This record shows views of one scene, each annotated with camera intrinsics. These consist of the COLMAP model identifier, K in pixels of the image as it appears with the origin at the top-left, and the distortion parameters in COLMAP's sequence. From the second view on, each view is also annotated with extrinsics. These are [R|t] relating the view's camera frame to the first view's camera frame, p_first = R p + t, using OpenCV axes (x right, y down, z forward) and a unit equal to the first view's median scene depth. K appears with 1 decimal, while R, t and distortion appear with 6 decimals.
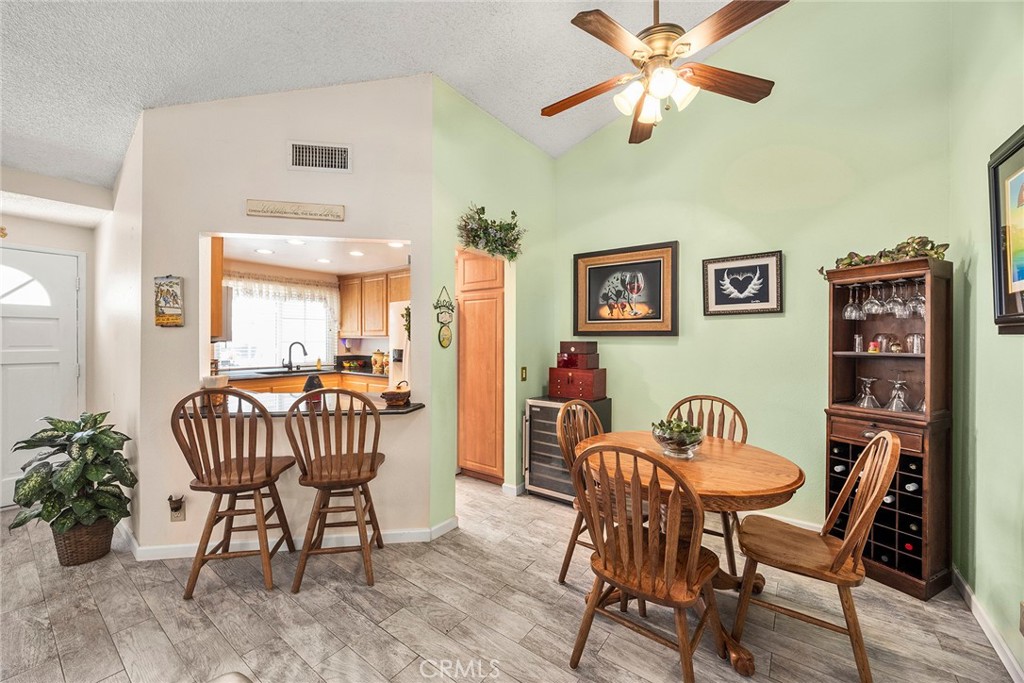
lens RADIAL K [[390.9, 0, 497.7], [0, 390.9, 337.9], [0, 0, 1]] dist [-0.000013, -0.000002]
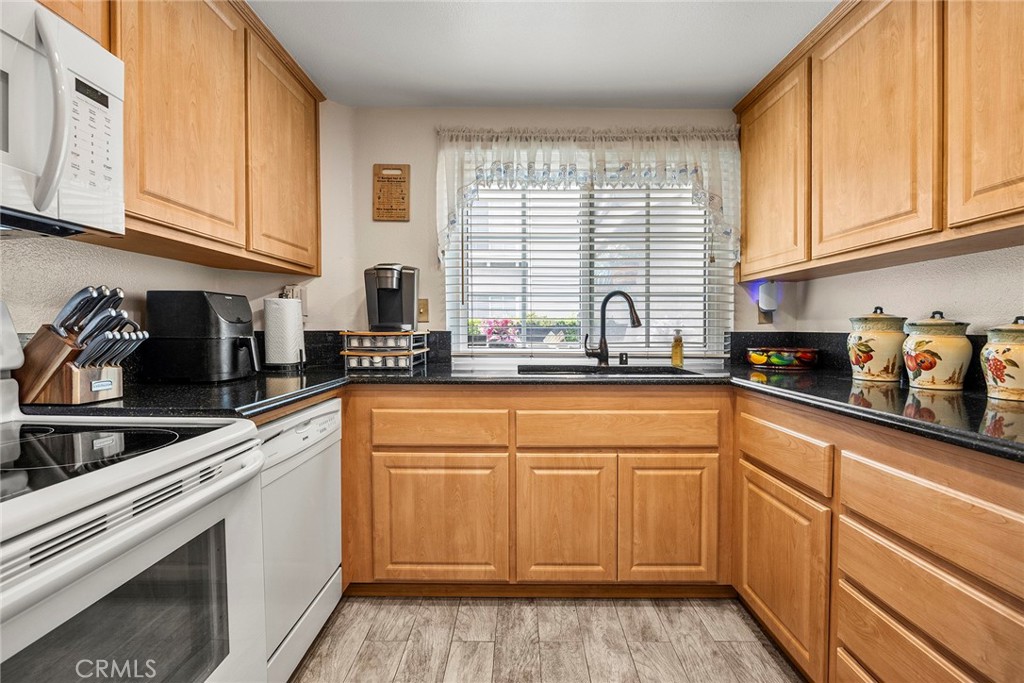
lens RADIAL K [[465.9, 0, 511.9], [0, 465.9, 335.9], [0, 0, 1]] dist [-0.000227, -0.000071]
pose [[0.594109, 0.011734, -0.804299, -0.199998], [-0.000262, 0.999896, 0.014394, 0.045250], [0.804385, -0.008341, 0.594050, 0.617978]]
